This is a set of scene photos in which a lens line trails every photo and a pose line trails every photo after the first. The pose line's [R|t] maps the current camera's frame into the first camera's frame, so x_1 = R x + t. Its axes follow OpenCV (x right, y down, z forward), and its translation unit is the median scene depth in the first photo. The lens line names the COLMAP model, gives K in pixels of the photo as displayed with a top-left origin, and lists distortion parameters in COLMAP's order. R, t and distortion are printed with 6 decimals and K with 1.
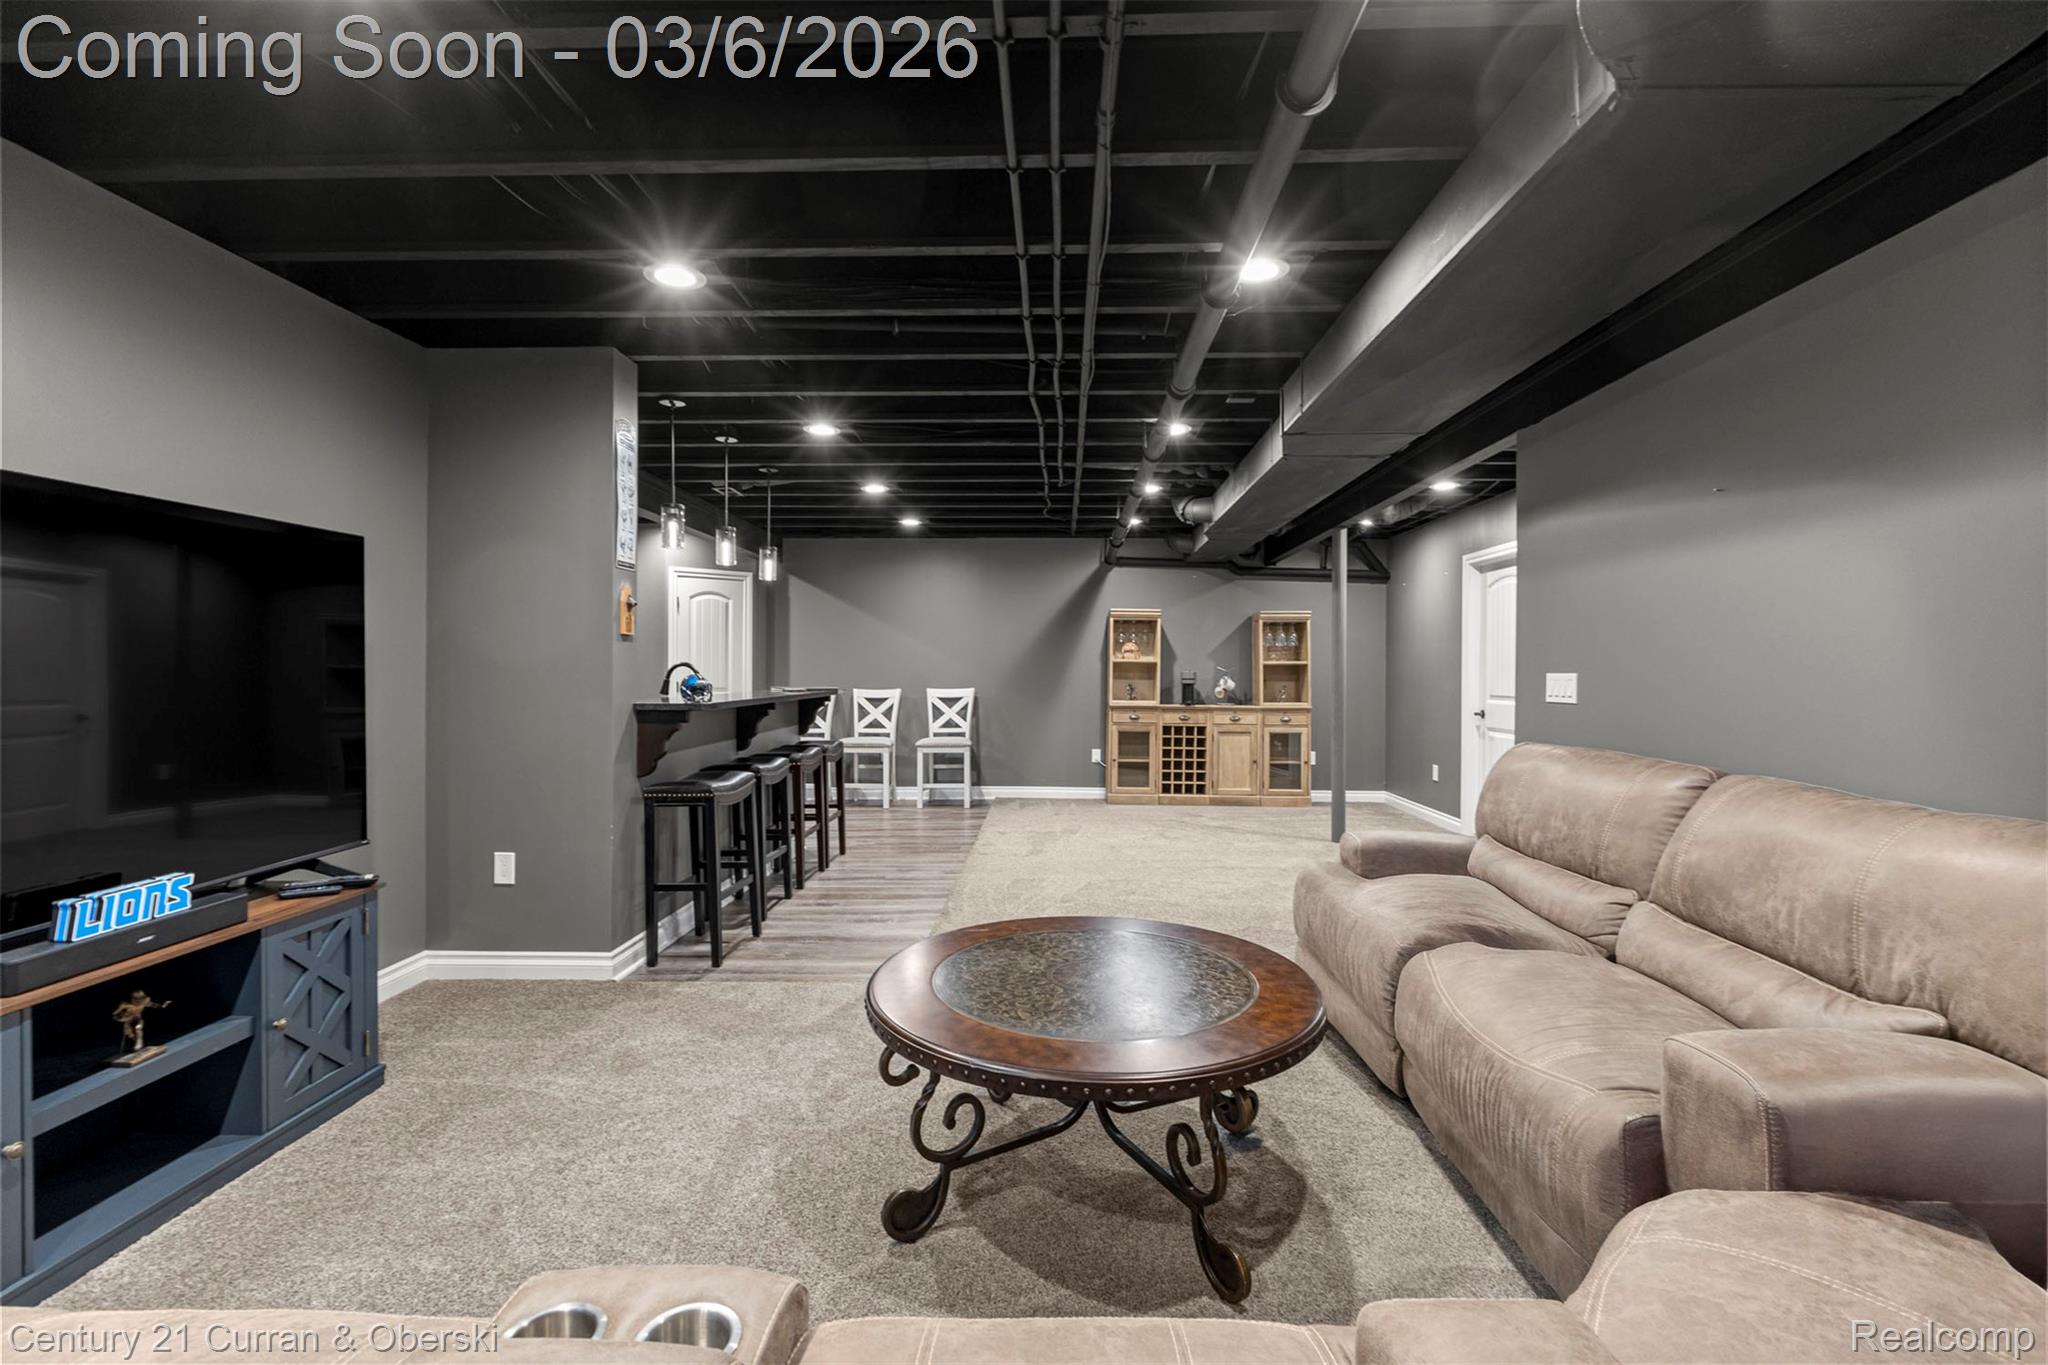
lens RADIAL K [[915.5, 0, 1023.7], [0, 915.5, 670.8], [0, 0, 1]] dist [-0.008341, -0.000899]
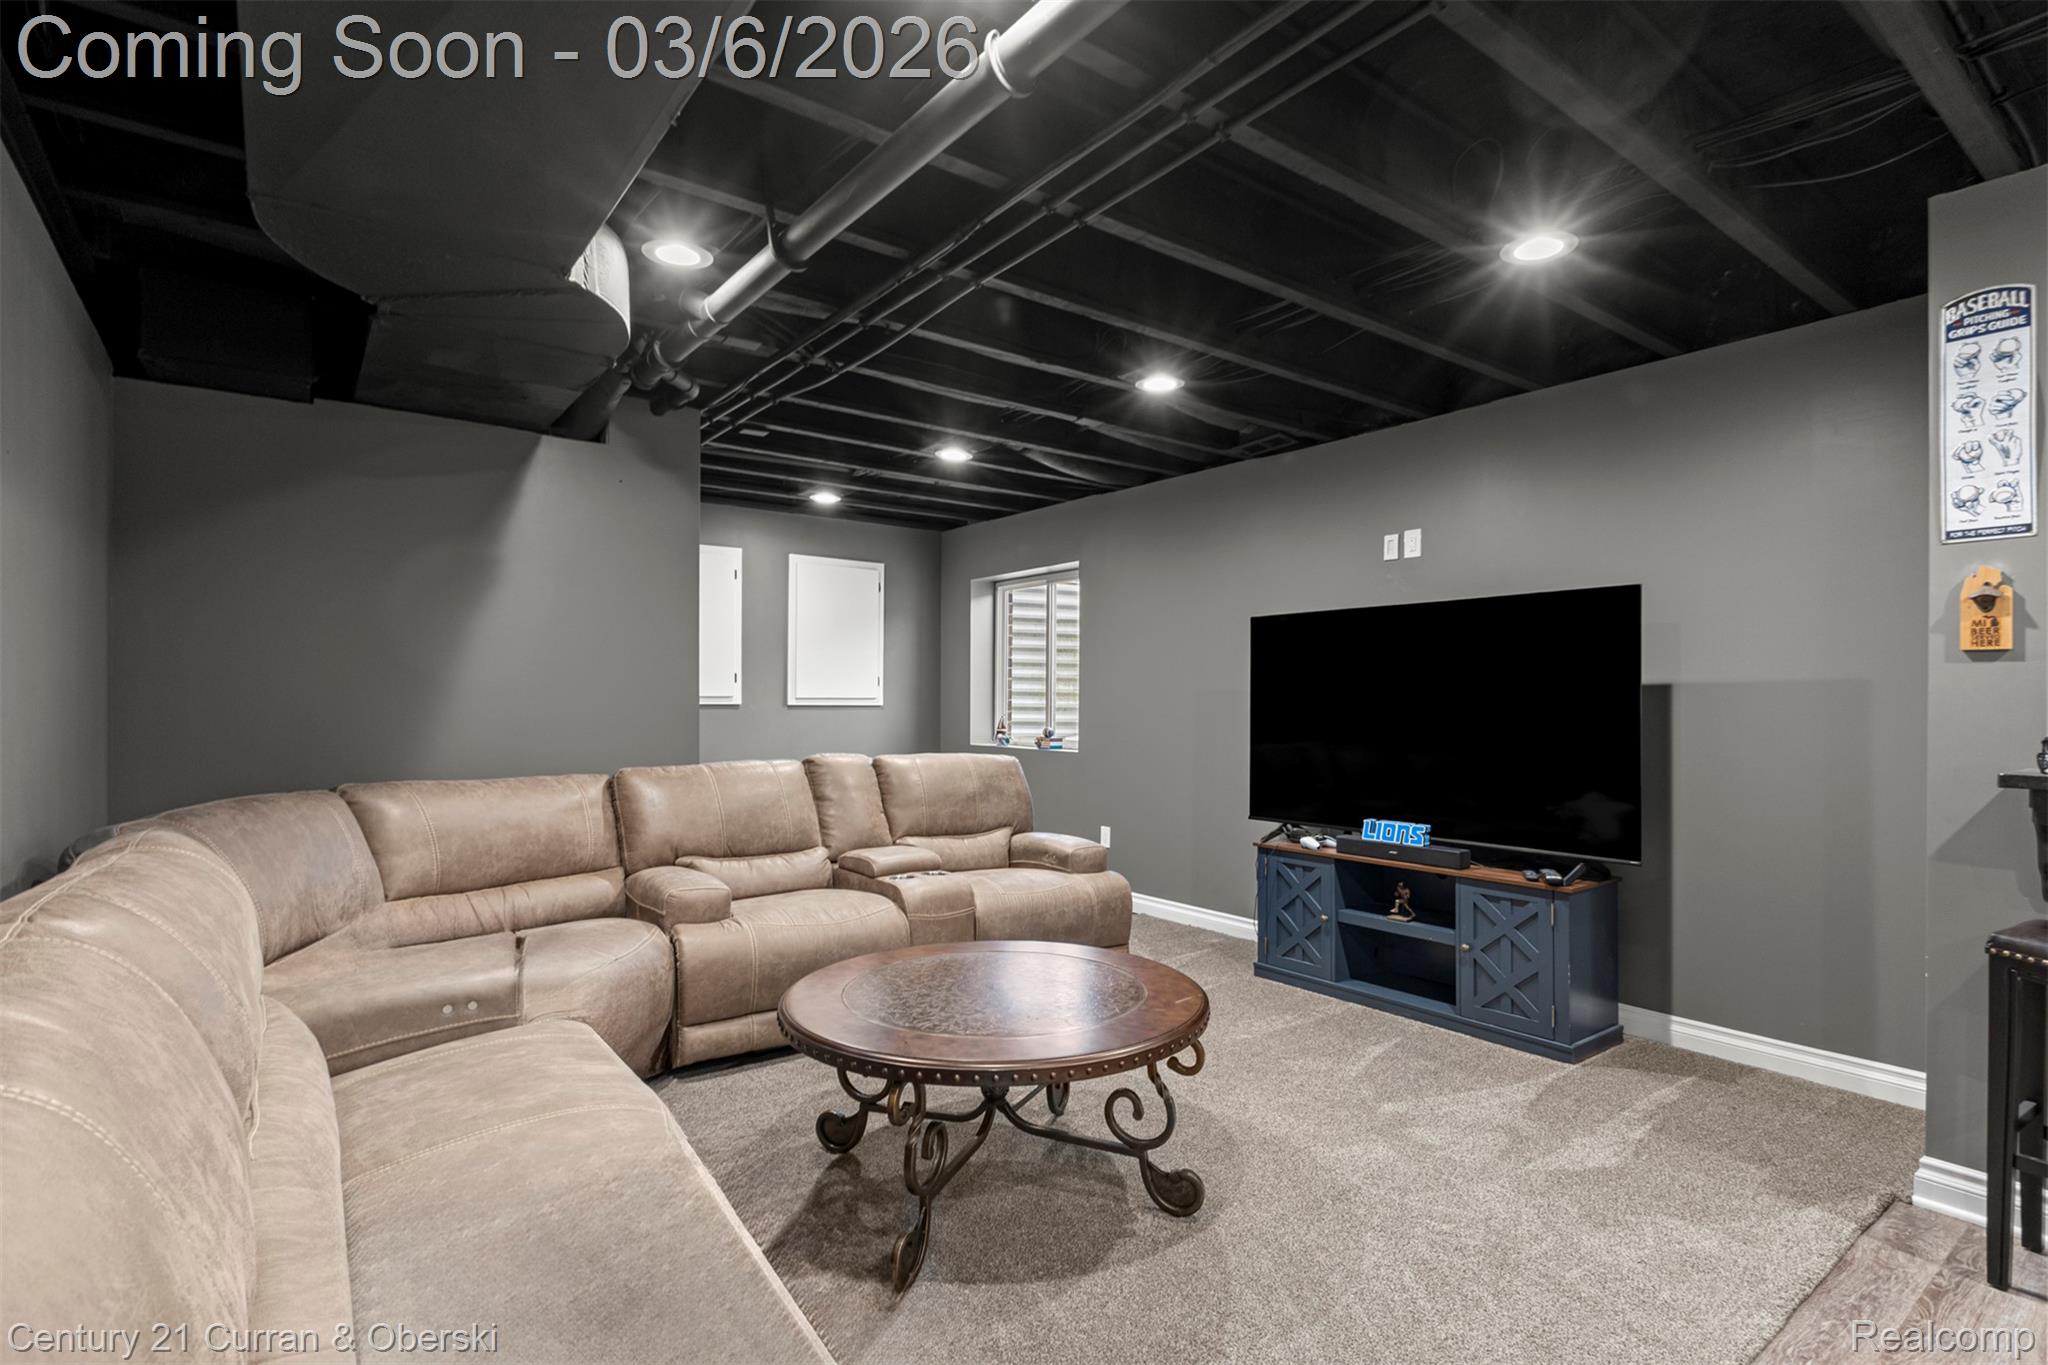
lens RADIAL K [[988.3, 0, 1021.6], [0, 988.3, 703.3], [0, 0, 1]] dist [0.002076, -0.000487]
pose [[-0.779316, -0.002687, -0.626626, 0.198577], [-0.008374, 0.999946, 0.006126, -0.001513], [0.626575, 0.010022, -0.779296, 0.489189]]
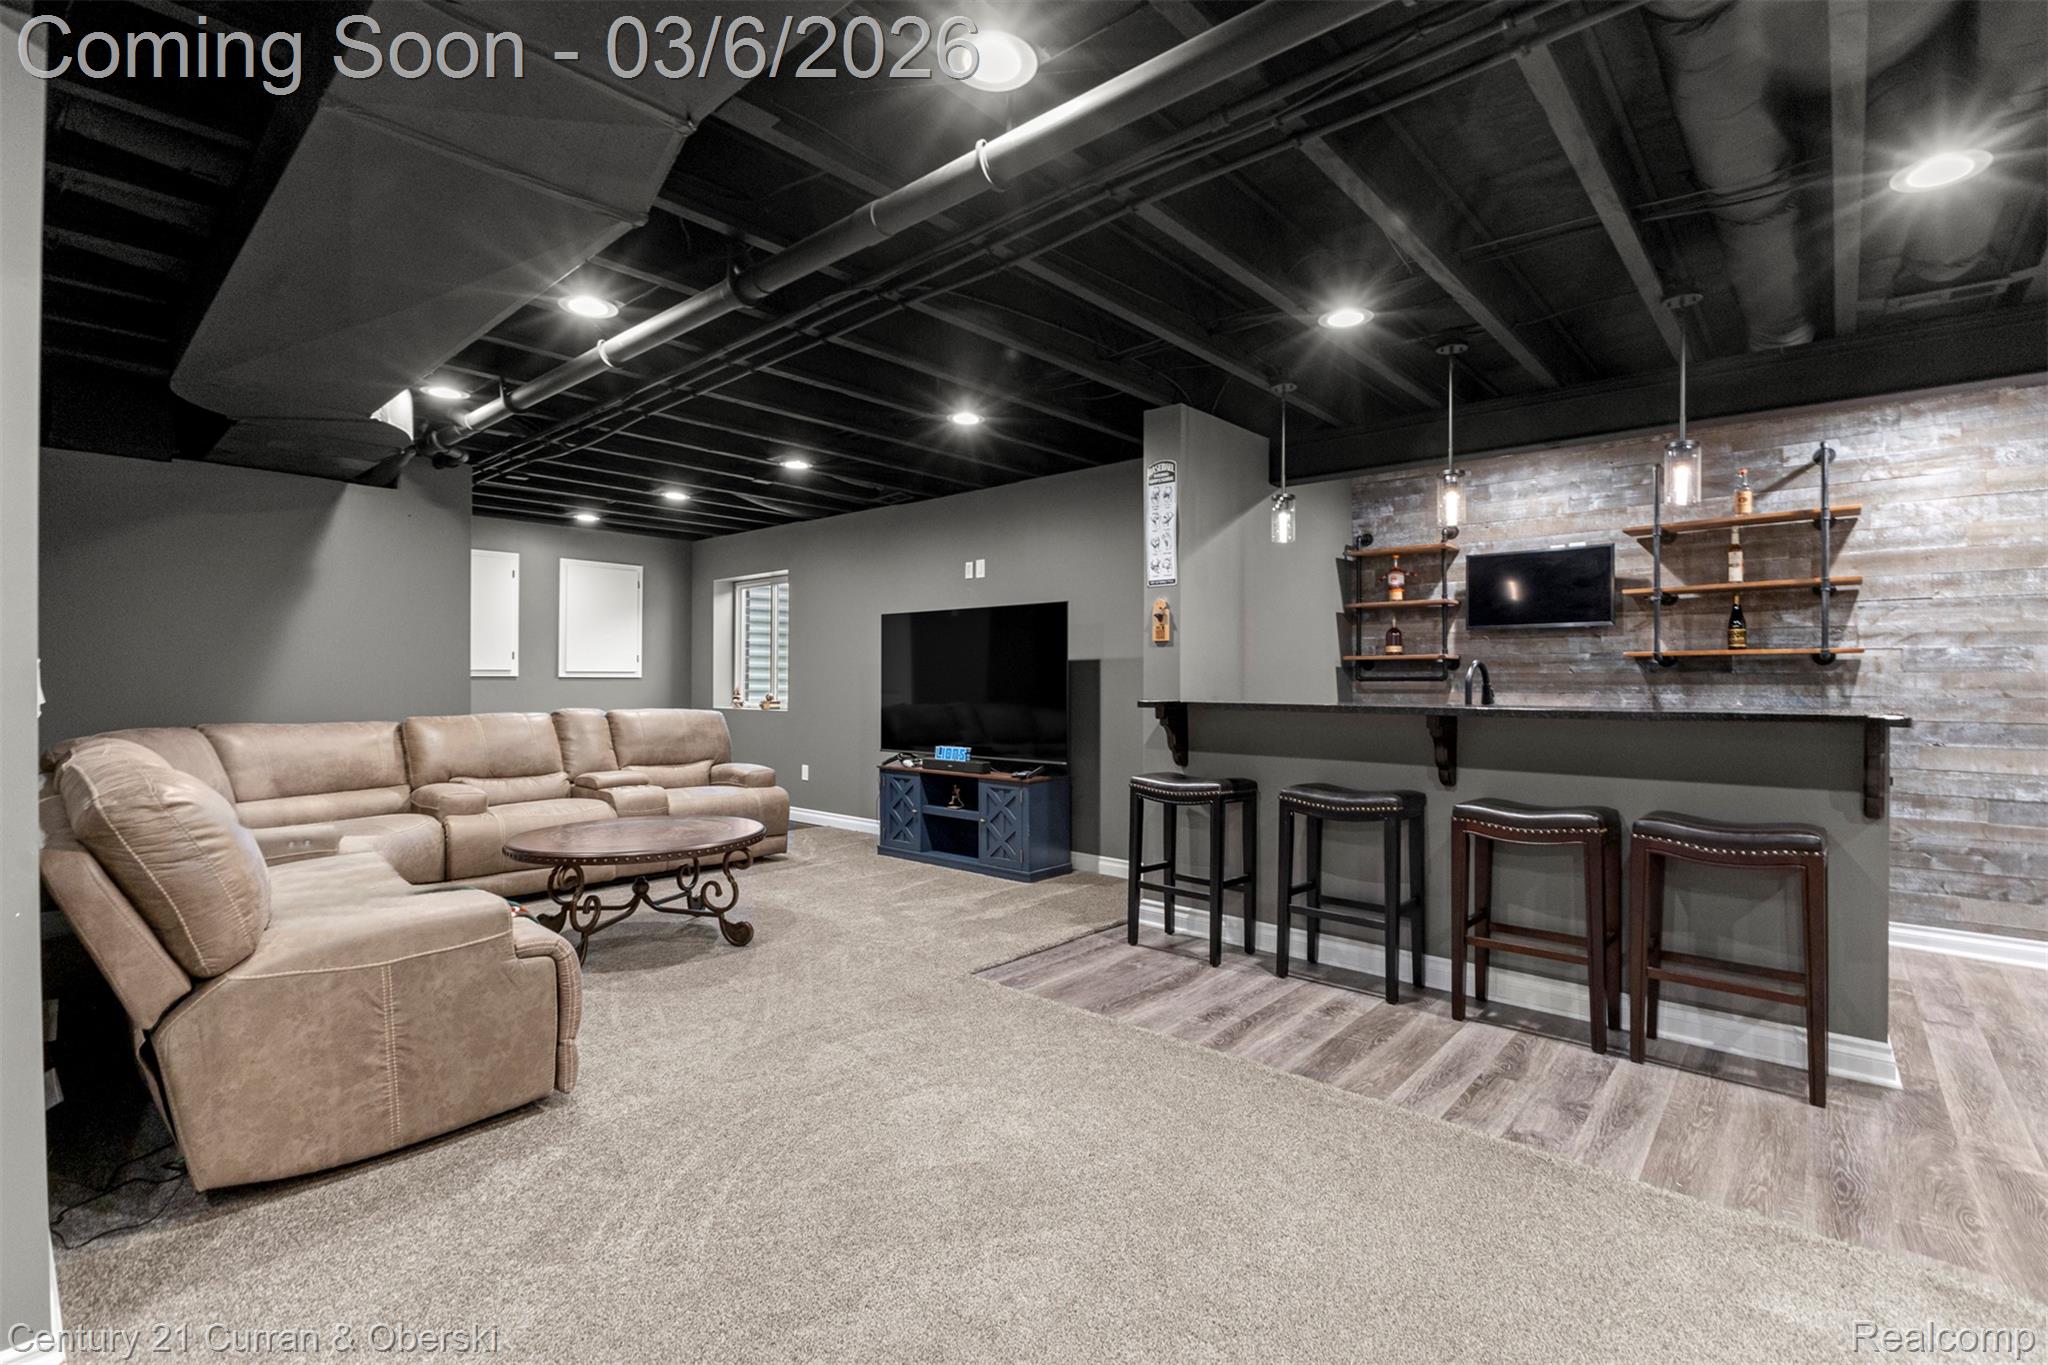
lens RADIAL K [[915.5, 0, 1026.8], [0, 915.5, 675.5], [0, 0, 1]] dist [-0.008341, -0.000899]
pose [[-0.639381, -0.006293, -0.768865, 0.258690], [-0.006525, 0.999975, -0.002759, 0.004275], [0.768863, 0.003253, -0.639406, 0.717214]]
